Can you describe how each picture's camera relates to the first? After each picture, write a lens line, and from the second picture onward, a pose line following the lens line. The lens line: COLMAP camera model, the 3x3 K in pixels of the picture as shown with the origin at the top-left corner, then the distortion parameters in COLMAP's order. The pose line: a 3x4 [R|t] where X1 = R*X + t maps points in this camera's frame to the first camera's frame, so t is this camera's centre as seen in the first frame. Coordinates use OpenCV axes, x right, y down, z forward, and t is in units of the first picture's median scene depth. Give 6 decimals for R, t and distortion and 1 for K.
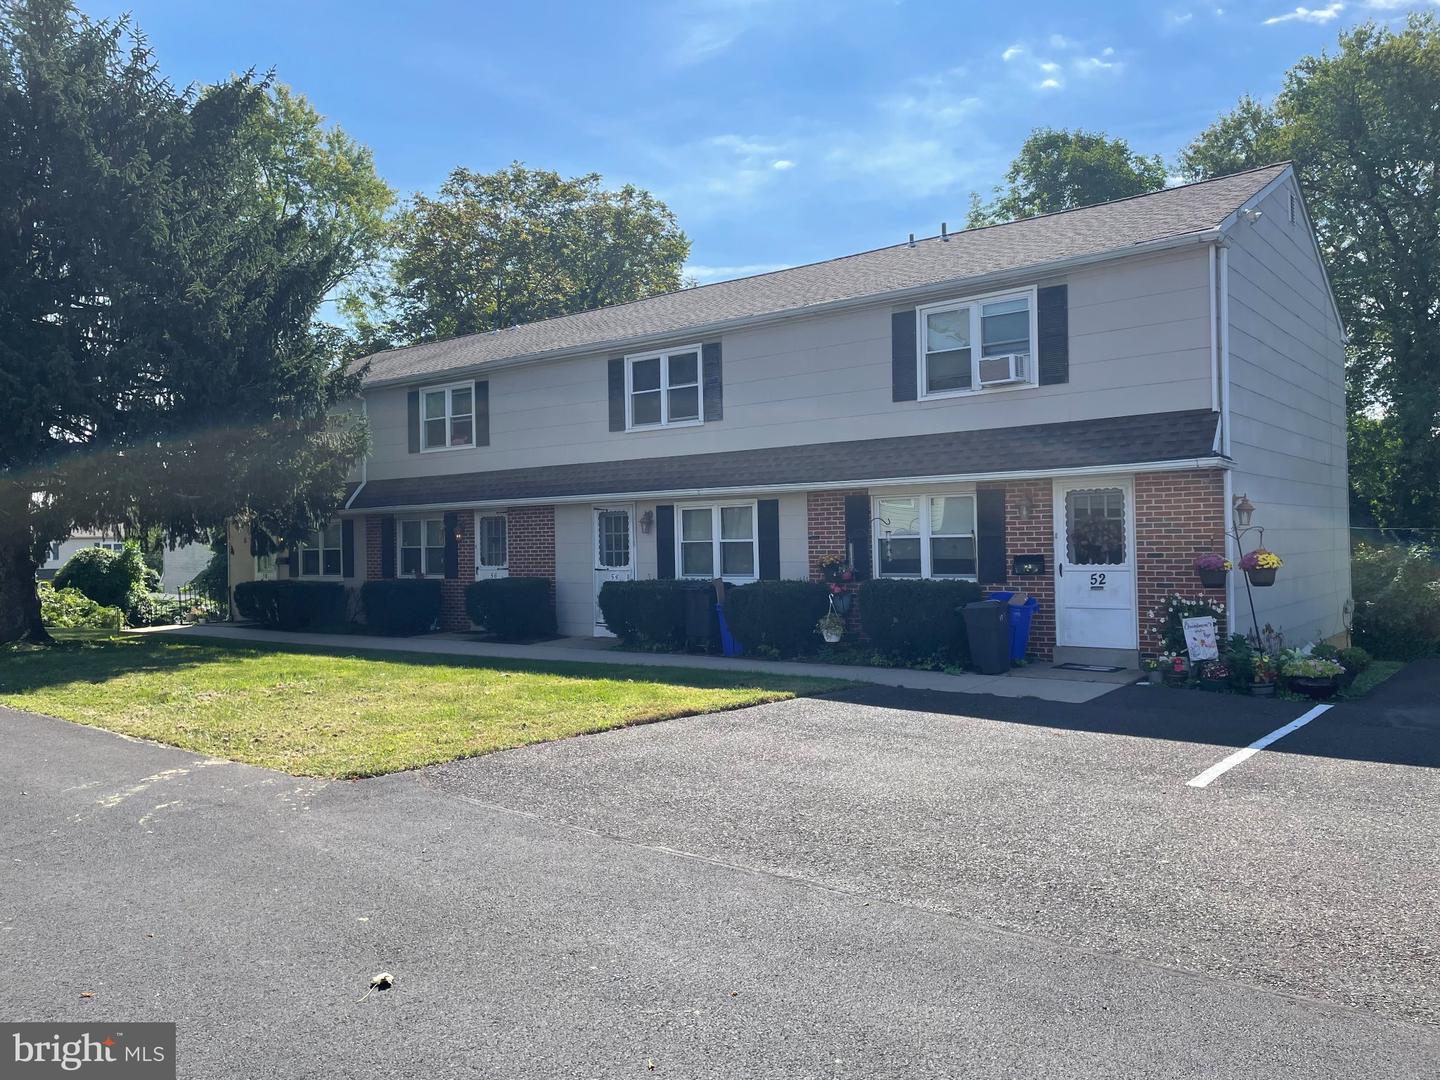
lens RADIAL K [[1128.3, 0, 720.3], [0, 1128.3, 518.1], [0, 0, 1]] dist [0.112540, -0.128568]
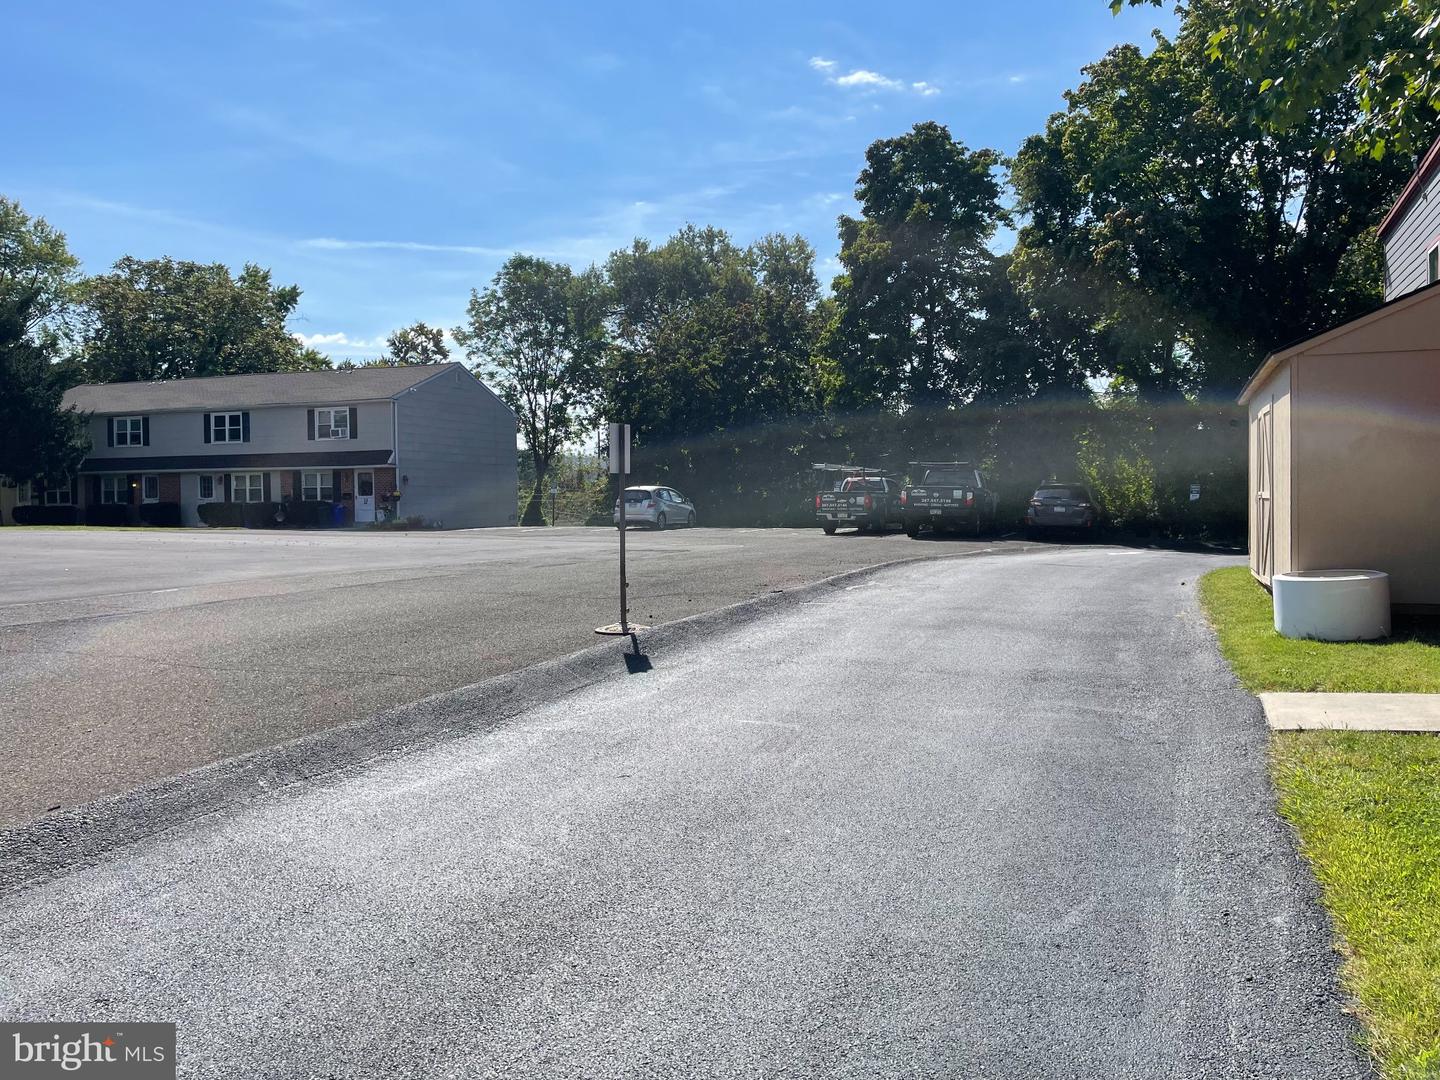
lens RADIAL K [[1128.3, 0, 720.3], [0, 1128.3, 518.1], [0, 0, 1]] dist [0.112540, -0.128568]
pose [[0.964541, 0.008067, 0.263811, 0.341898], [-0.016331, 0.999442, 0.029148, -0.005012], [-0.263429, -0.032423, 0.964134, -1.789536]]
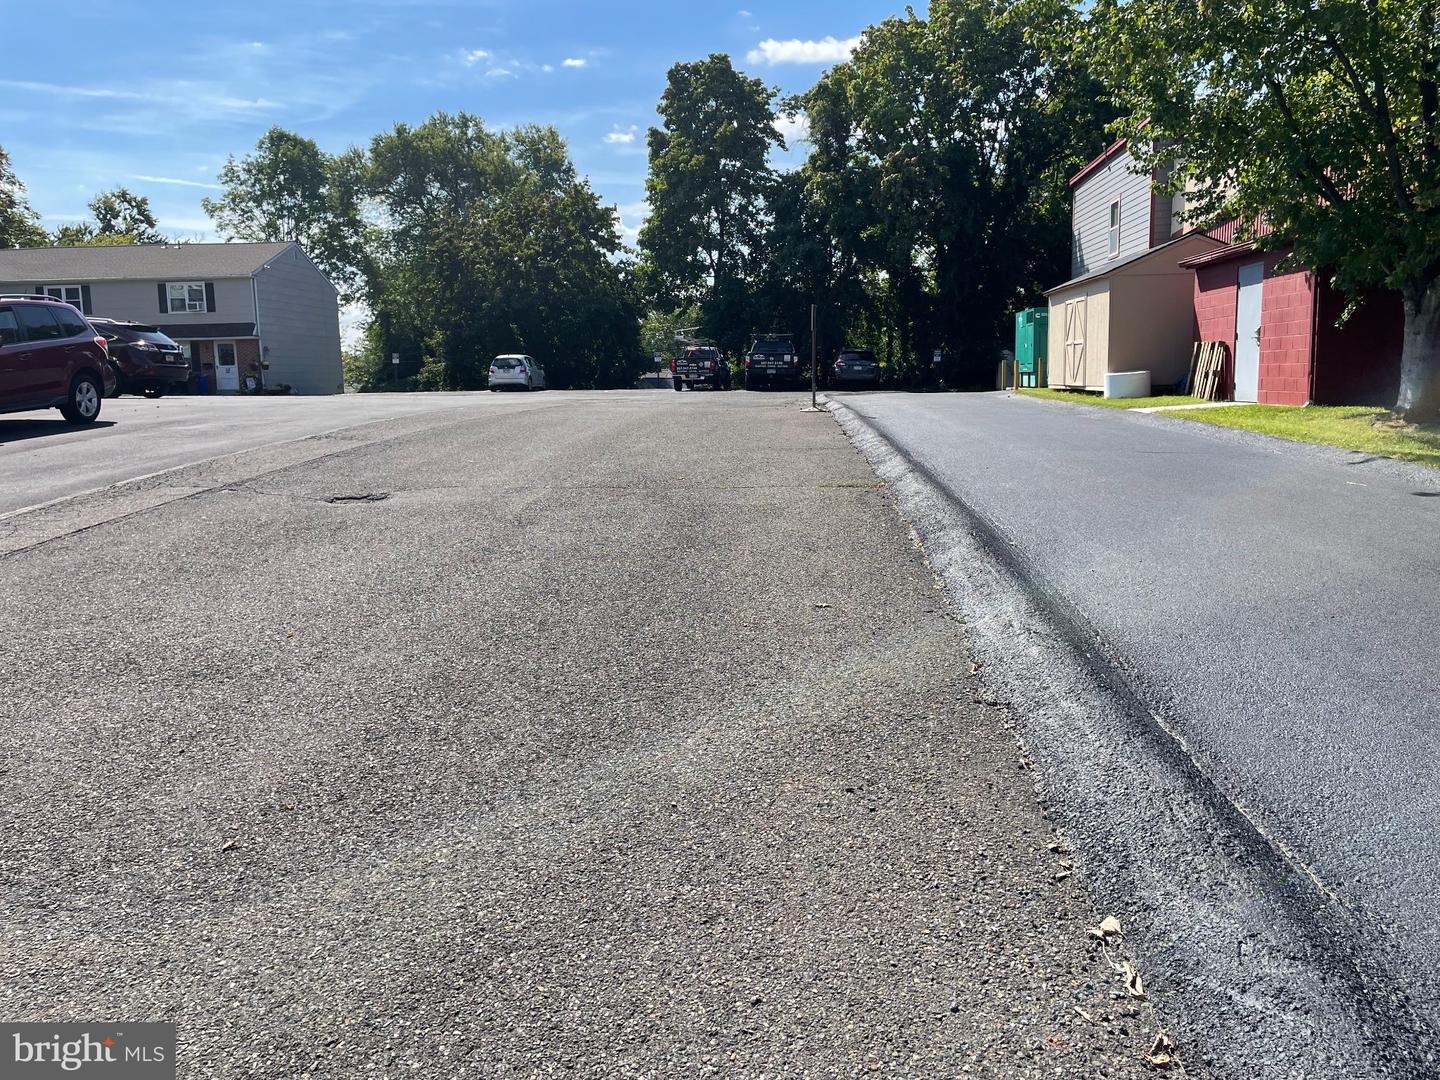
lens RADIAL K [[1128.3, 0, 720.3], [0, 1128.3, 518.1], [0, 0, 1]] dist [0.112540, -0.128568]
pose [[0.841650, -0.063145, 0.536318, -0.239202], [-0.007822, 0.991611, 0.129025, 0.029684], [-0.539966, -0.112789, 0.834095, -2.134823]]
